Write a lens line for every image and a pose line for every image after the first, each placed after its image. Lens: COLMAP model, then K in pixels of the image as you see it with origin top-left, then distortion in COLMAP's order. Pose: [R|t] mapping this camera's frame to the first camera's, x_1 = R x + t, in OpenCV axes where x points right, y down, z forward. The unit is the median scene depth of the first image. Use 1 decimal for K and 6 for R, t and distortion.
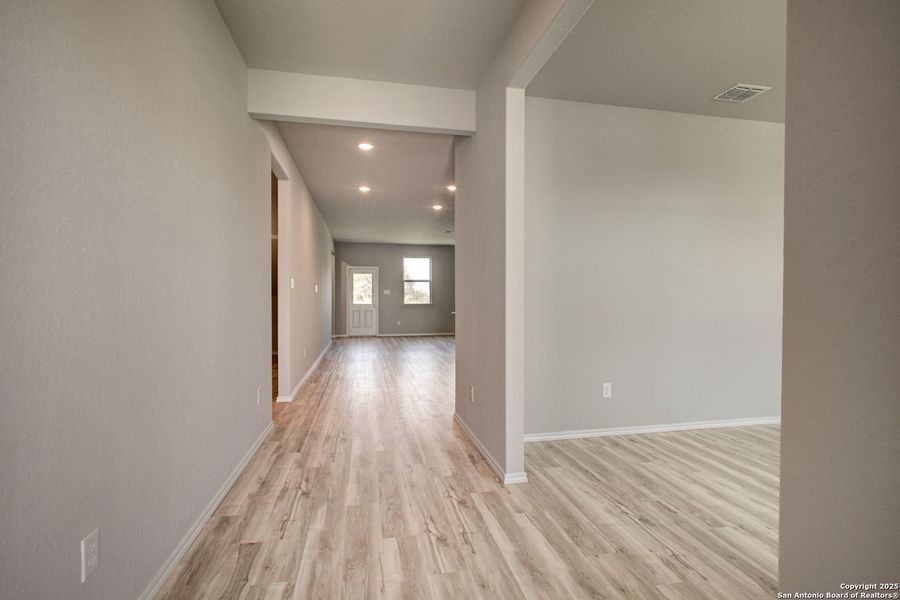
lens RADIAL K [[435.6, 0, 455.3], [0, 435.6, 301.8], [0, 0, 1]] dist [-0.002764, 0.001012]
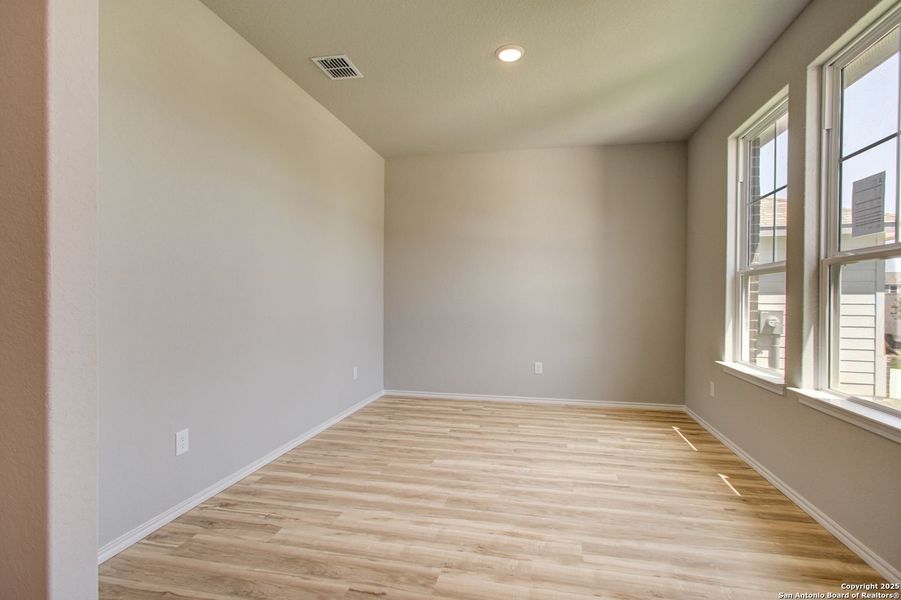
lens RADIAL K [[436.1, 0, 455.8], [0, 436.1, 301.8], [0, 0, 1]] dist [-0.002764, 0.001012]
pose [[0.401998, -0.007111, 0.915613, -0.078565], [-0.000289, 0.999969, 0.007893, -0.004564], [-0.915640, -0.003438, 0.401984, 0.450183]]
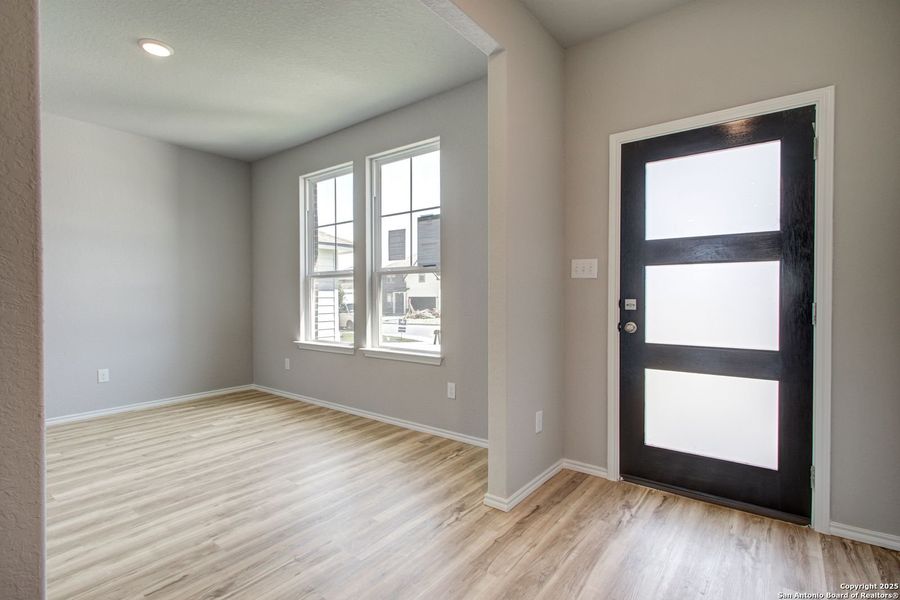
lens RADIAL K [[435.6, 0, 455.3], [0, 435.6, 301.8], [0, 0, 1]] dist [-0.002764, 0.001012]
pose [[-0.653061, -0.011222, 0.757222, -0.283710], [0.008568, 0.999717, 0.022205, -0.008257], [-0.757257, 0.020989, -0.652780, 0.845448]]
